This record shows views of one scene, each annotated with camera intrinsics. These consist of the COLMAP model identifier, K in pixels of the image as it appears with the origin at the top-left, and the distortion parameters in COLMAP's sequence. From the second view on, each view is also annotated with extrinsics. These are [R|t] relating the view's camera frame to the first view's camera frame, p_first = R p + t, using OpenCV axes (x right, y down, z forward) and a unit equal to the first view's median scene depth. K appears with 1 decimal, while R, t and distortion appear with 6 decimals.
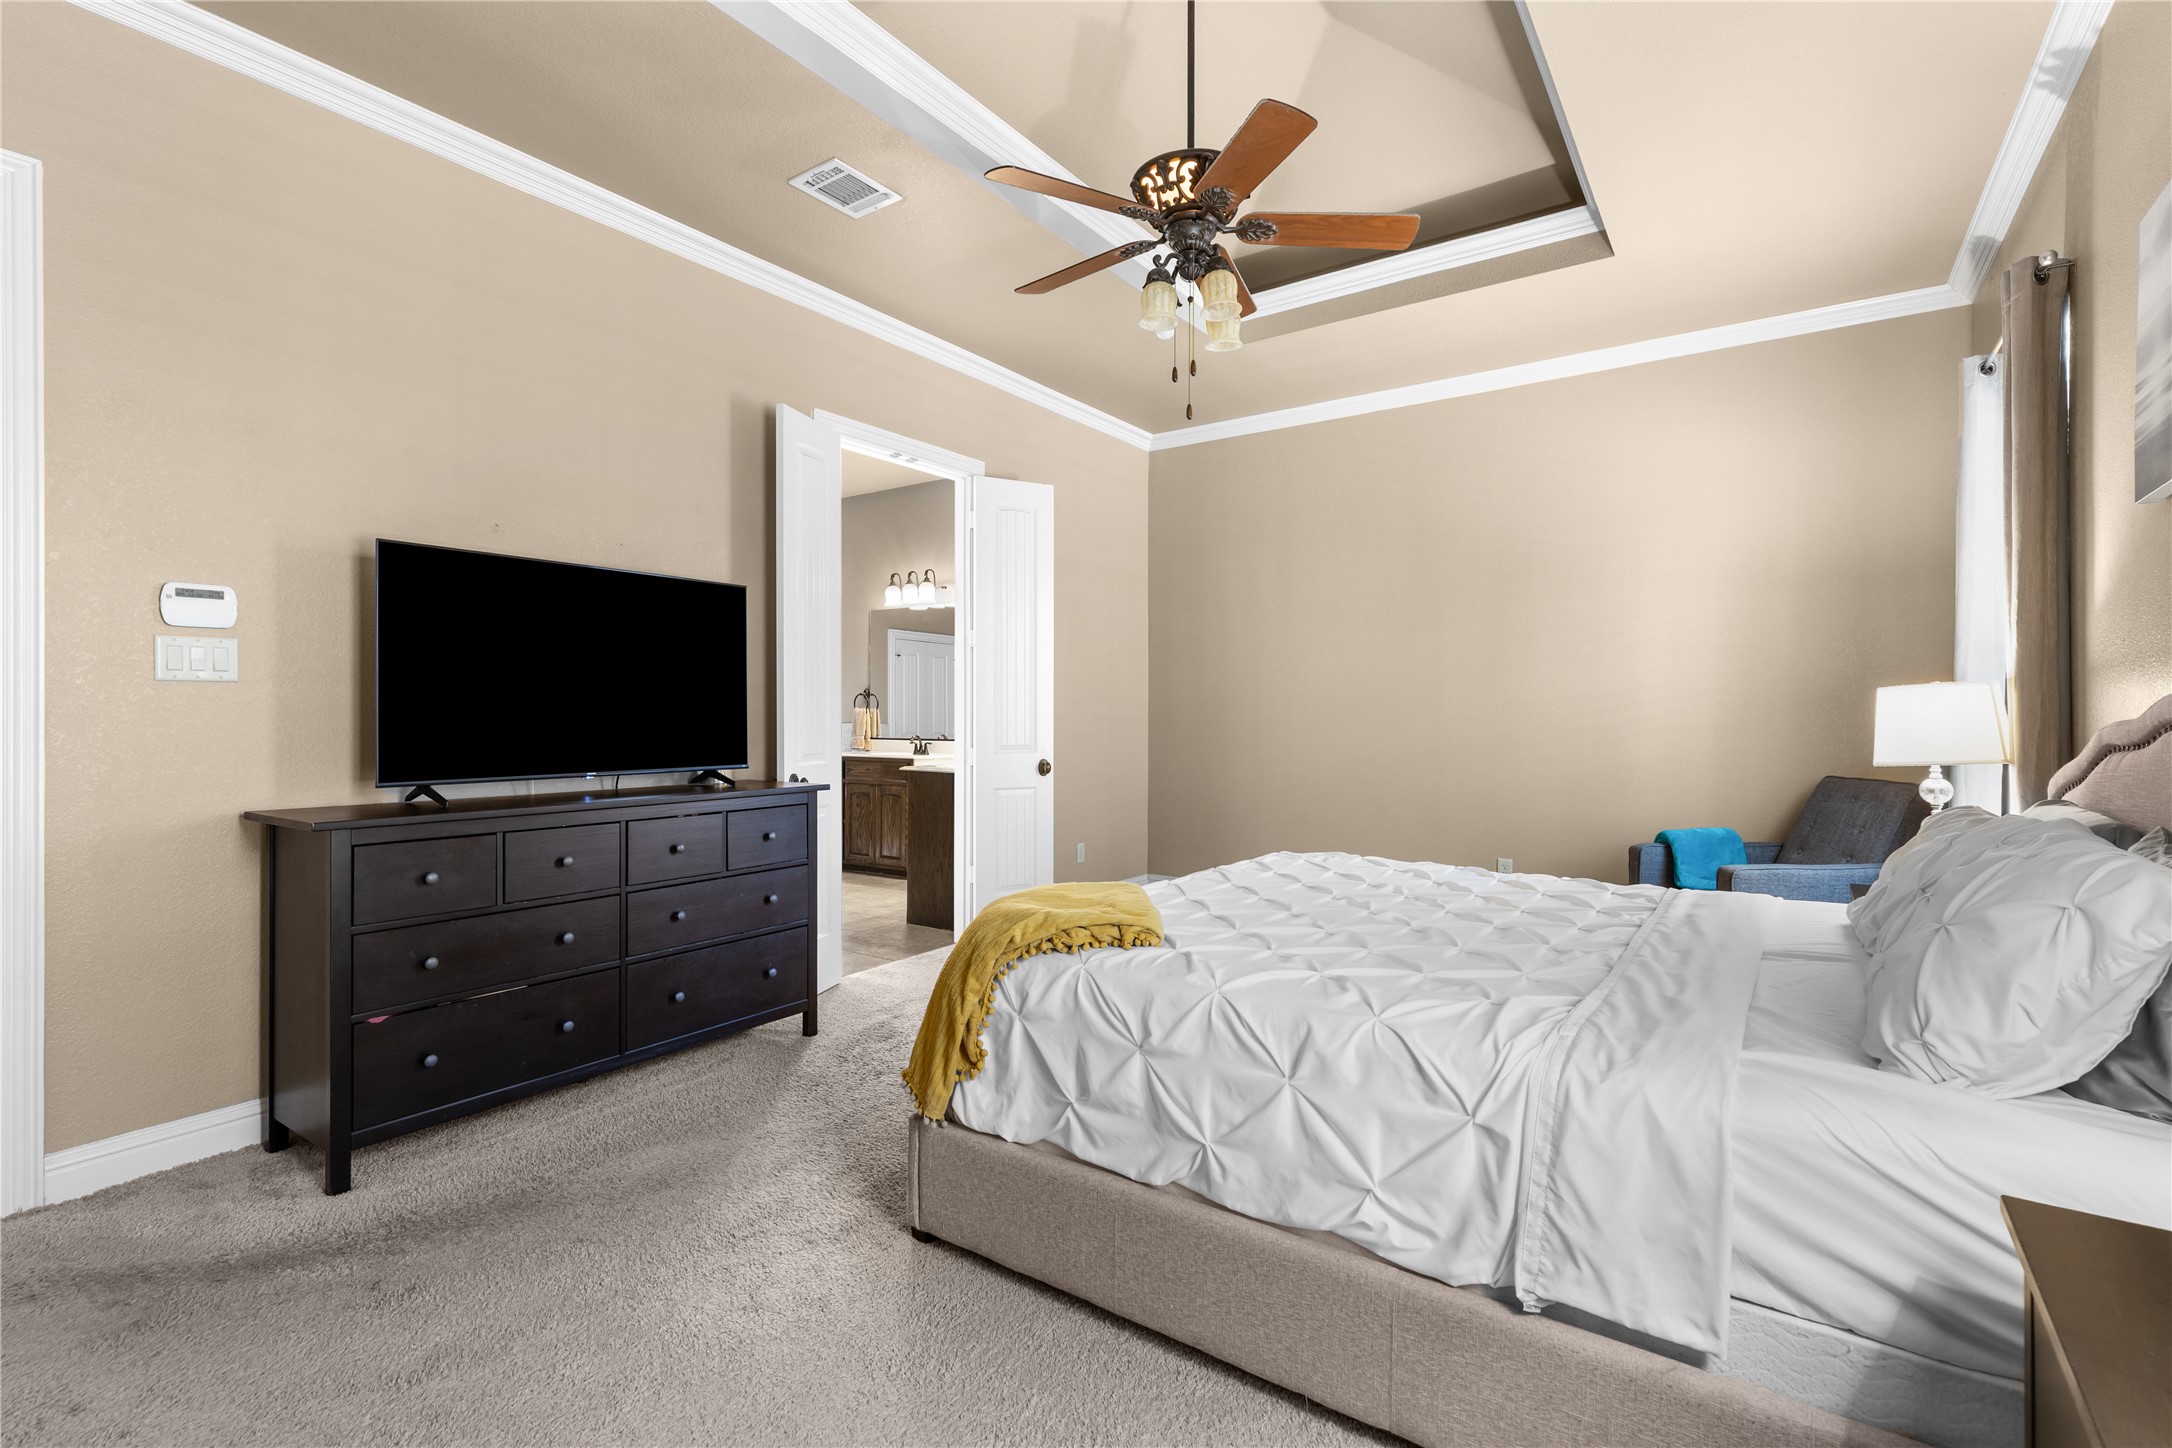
lens RADIAL K [[983.9, 0, 1086.0], [0, 983.9, 724.0], [0, 0, 1]] dist [0.017894, -0.008357]
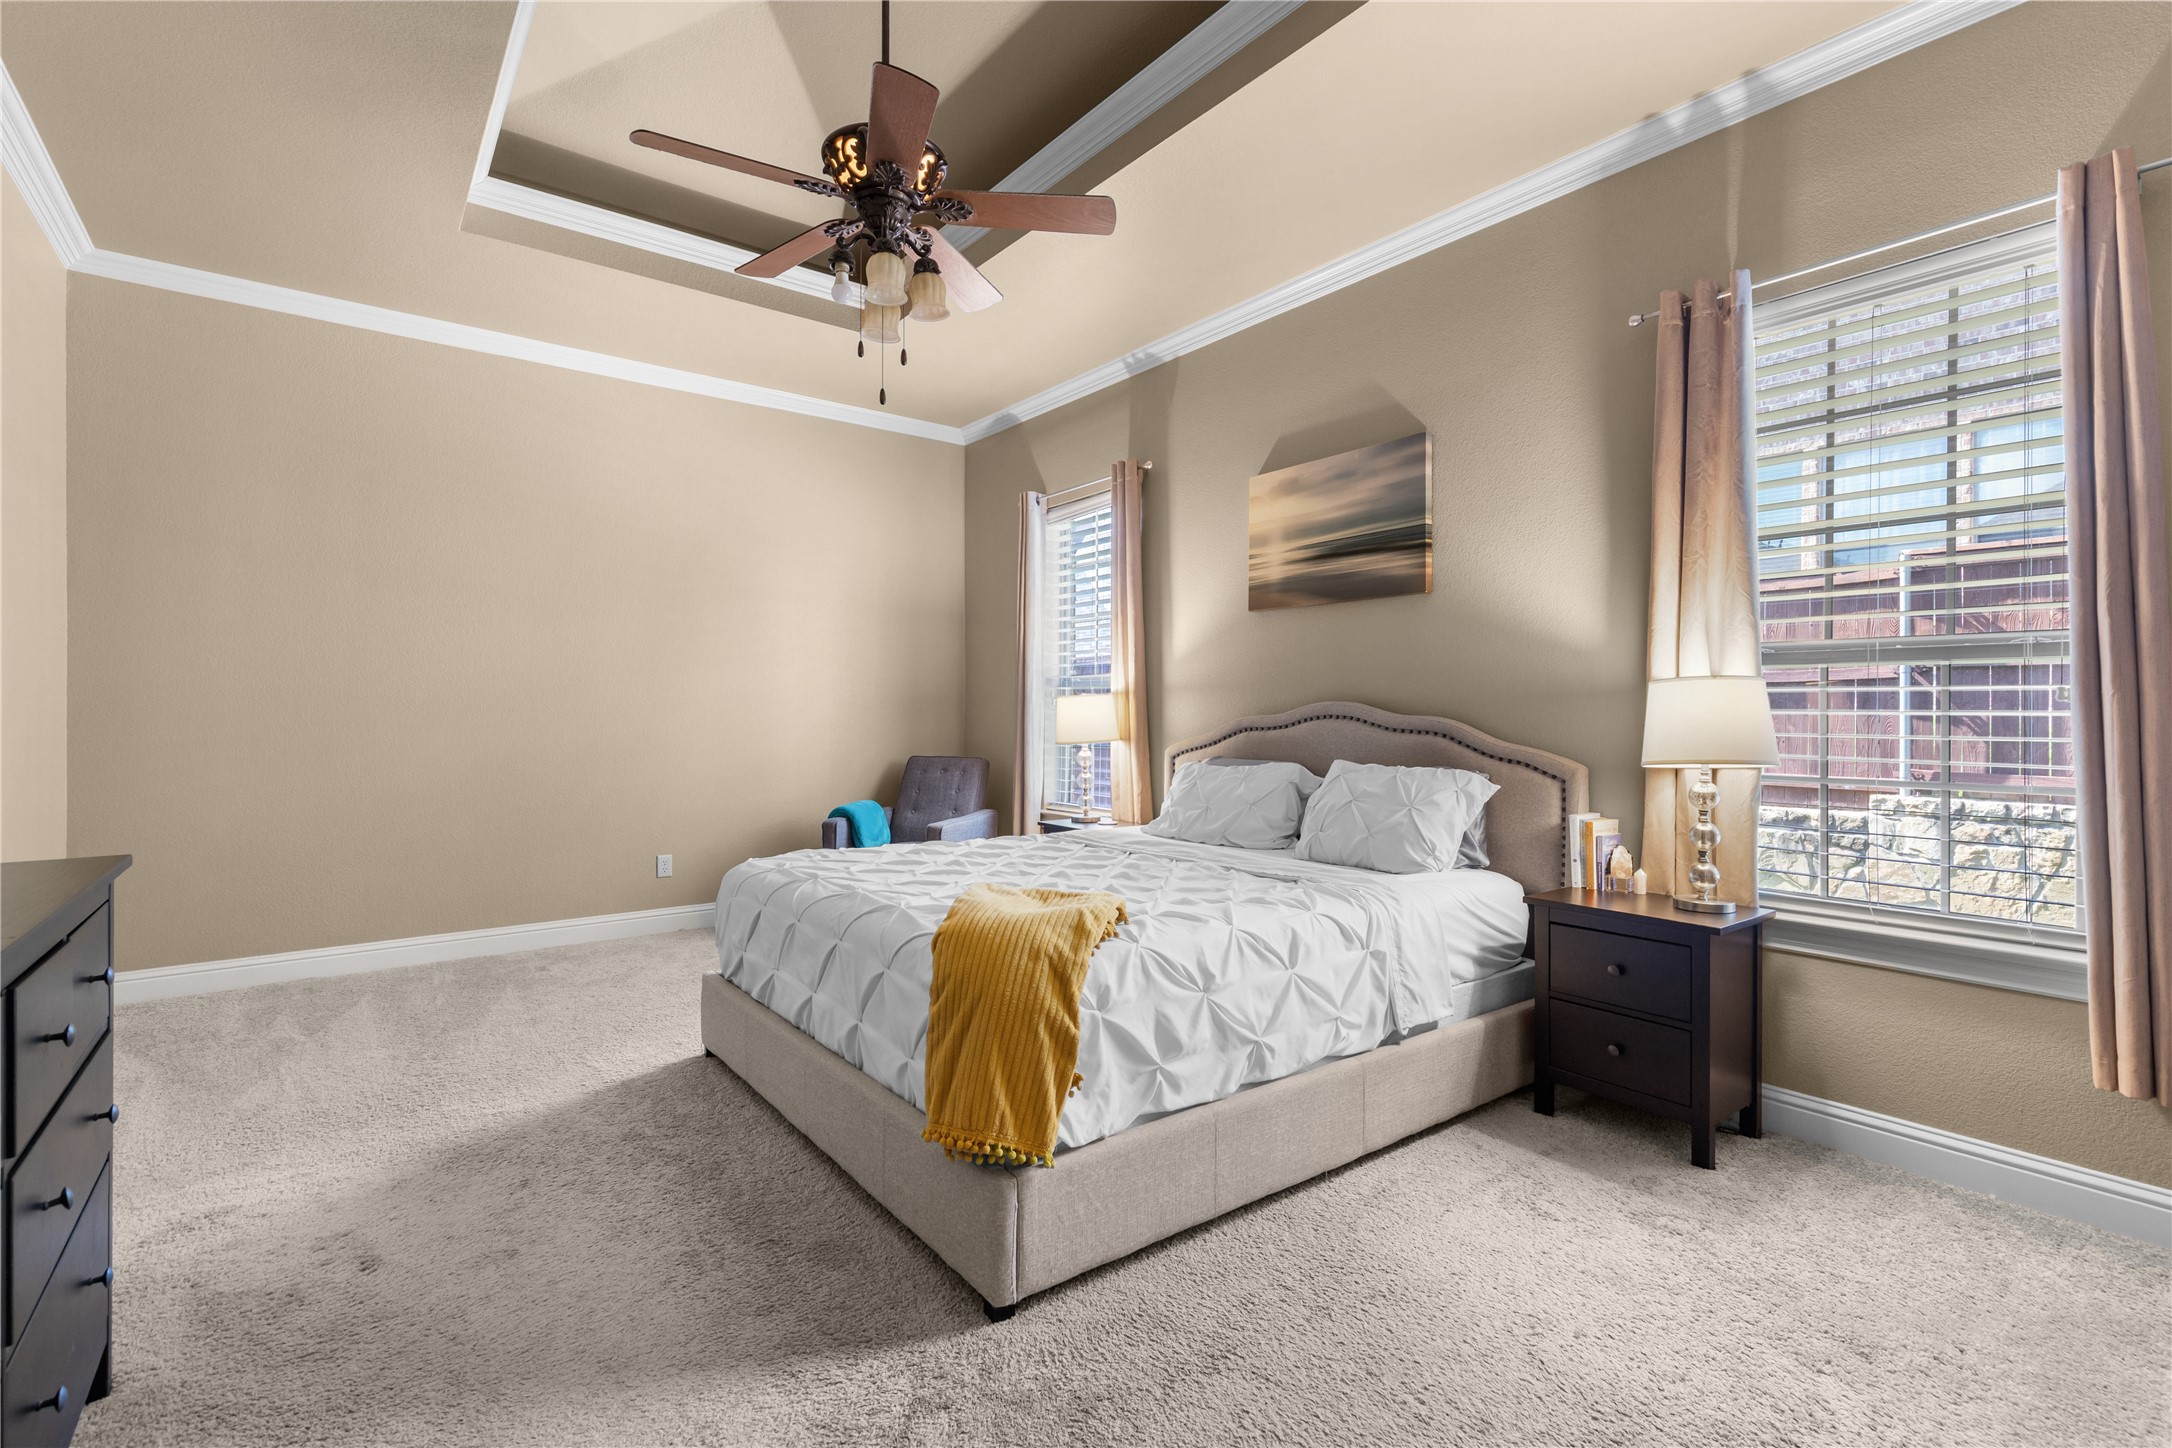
lens RADIAL K [[986.0, 0, 1093.3], [0, 986.0, 708.2], [0, 0, 1]] dist [0.018958, -0.007459]
pose [[0.292786, 0.002325, 0.956175, -1.184730], [0.002440, 0.999992, -0.003179, -0.013258], [-0.956175, 0.003264, 0.292778, 0.811911]]
